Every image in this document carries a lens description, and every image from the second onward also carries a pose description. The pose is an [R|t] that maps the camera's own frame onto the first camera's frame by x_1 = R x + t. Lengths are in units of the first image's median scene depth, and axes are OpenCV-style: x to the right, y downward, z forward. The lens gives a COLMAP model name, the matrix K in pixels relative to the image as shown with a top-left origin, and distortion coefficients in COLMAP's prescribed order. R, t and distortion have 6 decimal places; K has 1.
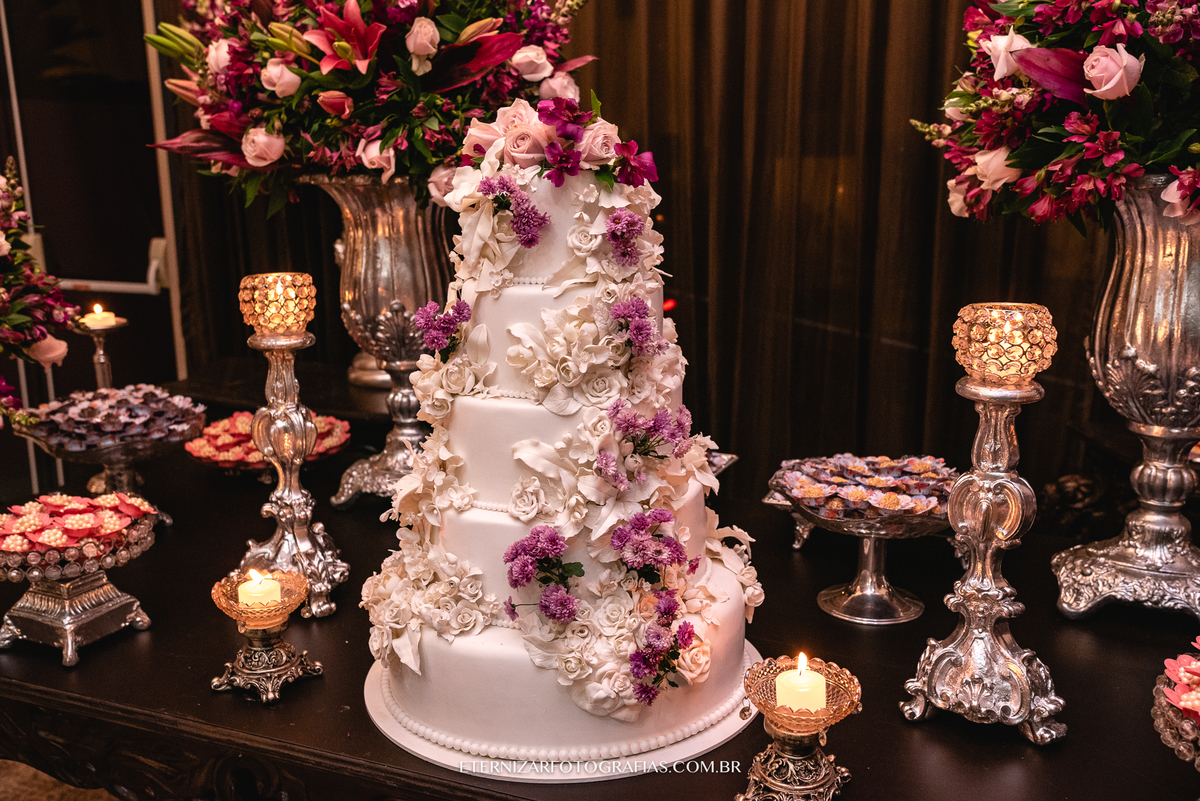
lens RADIAL K [[1127.1, 0, 600.0], [0, 1127.1, 400.5], [0, 0, 1]] dist [0.014449, 0.013579]
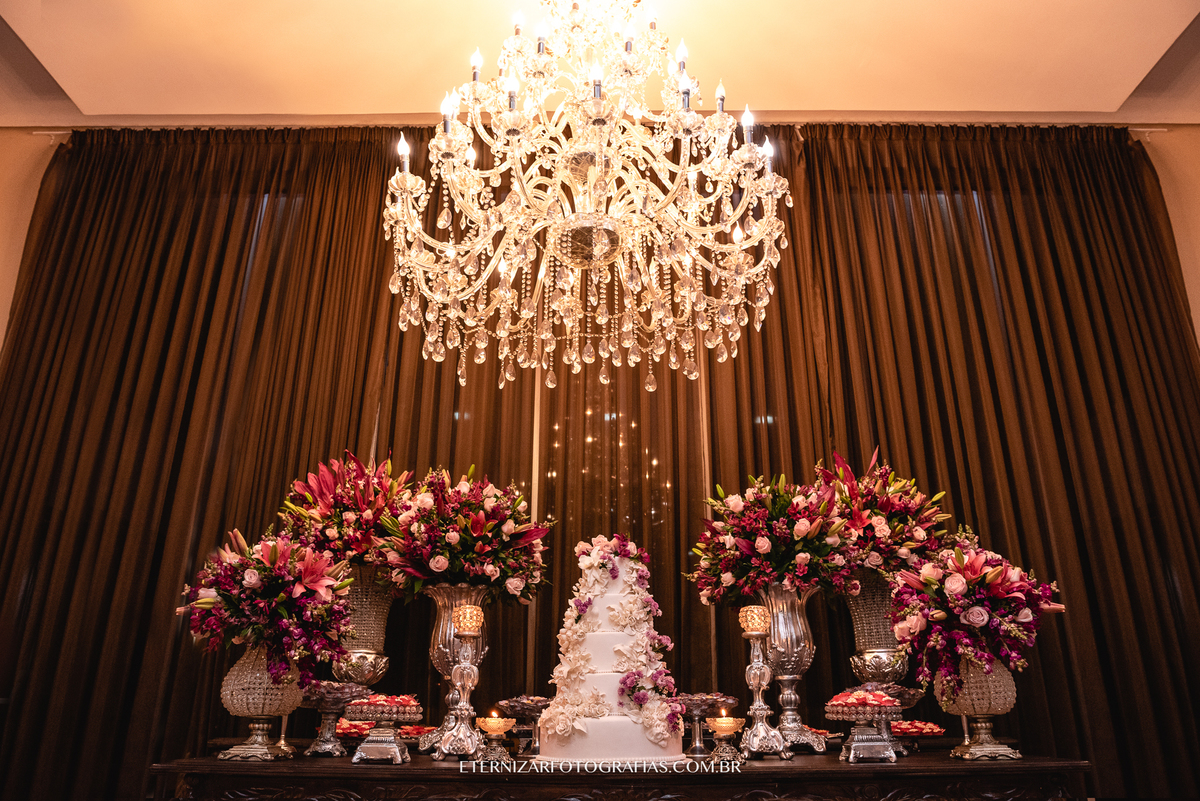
lens RADIAL K [[811.9, 0, 600.0], [0, 811.9, 400.5], [0, 0, 1]] dist [-0.046069, -0.000634]
pose [[0.915120, 0.156754, 0.371462, -0.921950], [0.080363, 0.831921, -0.549044, 0.612823], [-0.395092, 0.532293, 0.748710, -0.795702]]
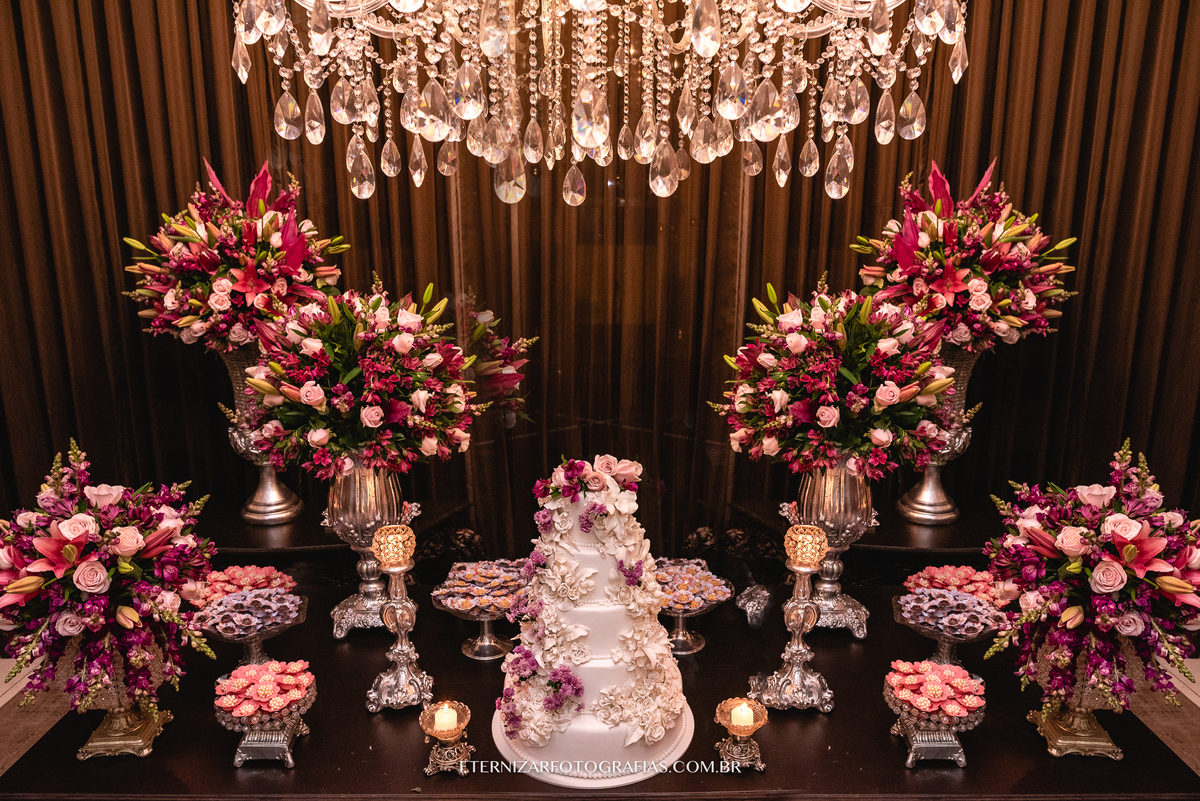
lens RADIAL K [[811.9, 0, 600.0], [0, 811.9, 400.5], [0, 0, 1]] dist [-0.046069, -0.000634]
pose [[0.919868, -0.068628, 0.386178, -0.609723], [0.069902, 0.997496, 0.010761, -0.372162], [-0.385950, 0.017096, 0.922361, -0.339526]]
